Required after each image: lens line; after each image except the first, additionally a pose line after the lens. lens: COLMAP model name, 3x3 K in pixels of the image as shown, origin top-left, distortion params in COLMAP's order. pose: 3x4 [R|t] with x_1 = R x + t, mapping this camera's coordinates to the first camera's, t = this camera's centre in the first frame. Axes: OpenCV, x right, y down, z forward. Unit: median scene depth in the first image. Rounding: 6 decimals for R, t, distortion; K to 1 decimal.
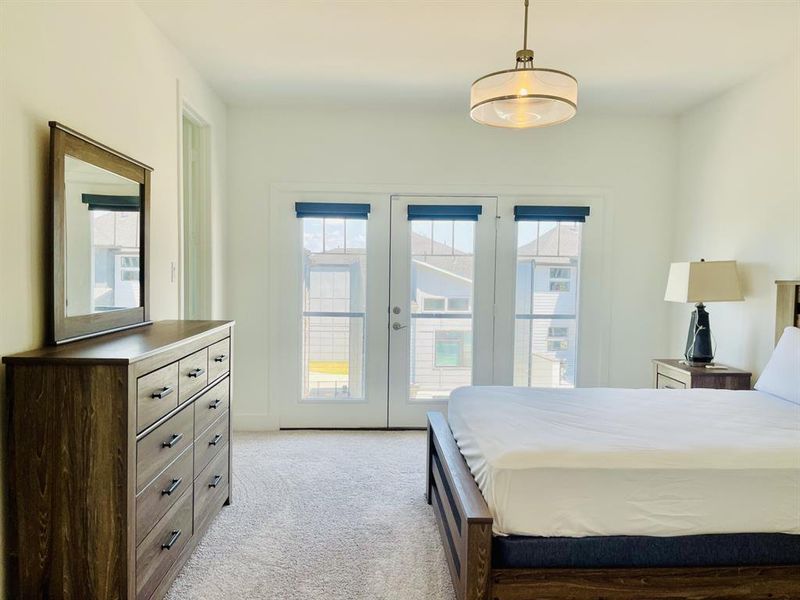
lens RADIAL K [[600.7, 0, 396.4], [0, 600.7, 304.1], [0, 0, 1]] dist [0.043645, -0.008326]
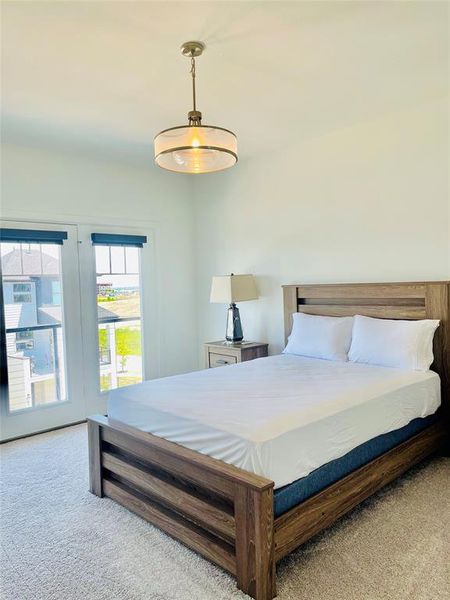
lens RADIAL K [[450.5, 0, 225.0], [0, 450.5, 300.0], [0, 0, 1]] dist [0.043645, -0.008326]
pose [[0.753042, -0.061123, 0.655127, -0.289371], [0.074659, 0.997183, 0.007219, -0.020216], [-0.653723, 0.043474, 0.755484, 0.191893]]
